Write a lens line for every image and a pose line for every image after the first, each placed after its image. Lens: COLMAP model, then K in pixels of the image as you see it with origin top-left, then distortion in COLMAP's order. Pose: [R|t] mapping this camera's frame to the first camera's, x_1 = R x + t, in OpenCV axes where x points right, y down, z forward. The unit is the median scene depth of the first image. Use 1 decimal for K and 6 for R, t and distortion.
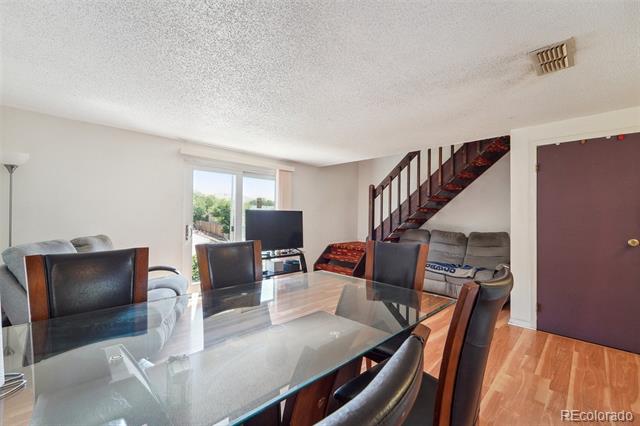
lens RADIAL K [[267.6, 0, 320.5], [0, 267.6, 210.5], [0, 0, 1]] dist [0.005845, -0.002561]
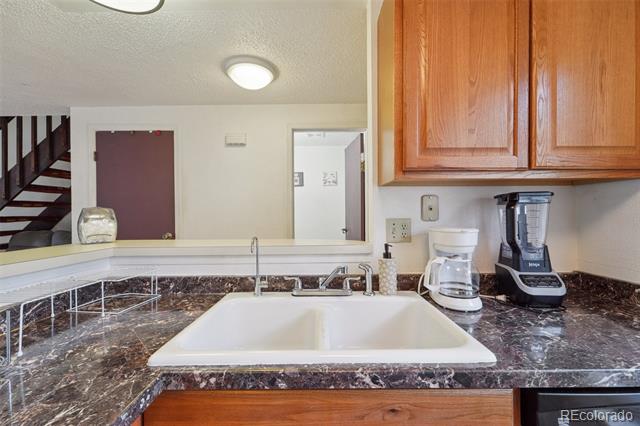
lens RADIAL K [[267.6, 0, 321.7], [0, 267.6, 212.4], [0, 0, 1]] dist [0.005845, -0.002561]
pose [[0.712556, -0.018134, 0.701380, 0.494673], [0.007323, 0.999804, 0.018409, 0.009500], [-0.701577, -0.007982, 0.712549, -0.098449]]
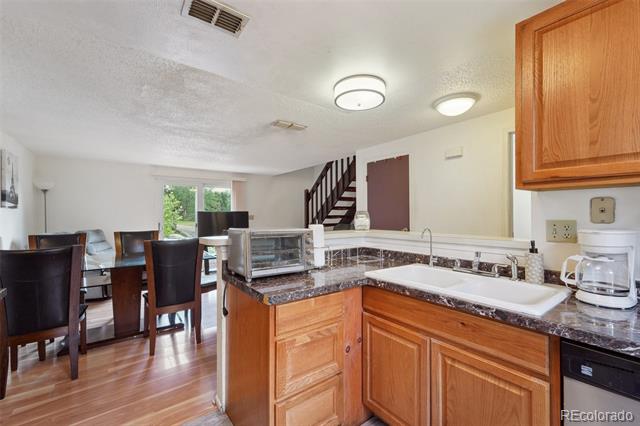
lens RADIAL K [[267.6, 0, 321.3], [0, 267.6, 215.4], [0, 0, 1]] dist [0.005845, -0.002561]
pose [[0.990895, -0.017629, -0.133479, 0.520822], [0.019912, 0.999677, 0.015789, 0.005719], [0.133157, -0.018304, 0.990926, -0.301094]]
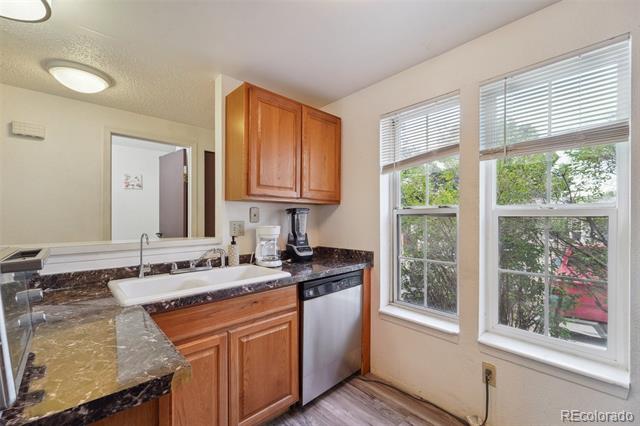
lens RADIAL K [[267.6, 0, 321.2], [0, 267.6, 219.6], [0, 0, 1]] dist [0.005845, -0.002561]
pose [[0.042155, -0.021220, 0.998886, 0.290475], [-0.013815, 0.999666, 0.021820, 0.006960], [-0.999016, -0.014719, 0.041848, -0.118307]]
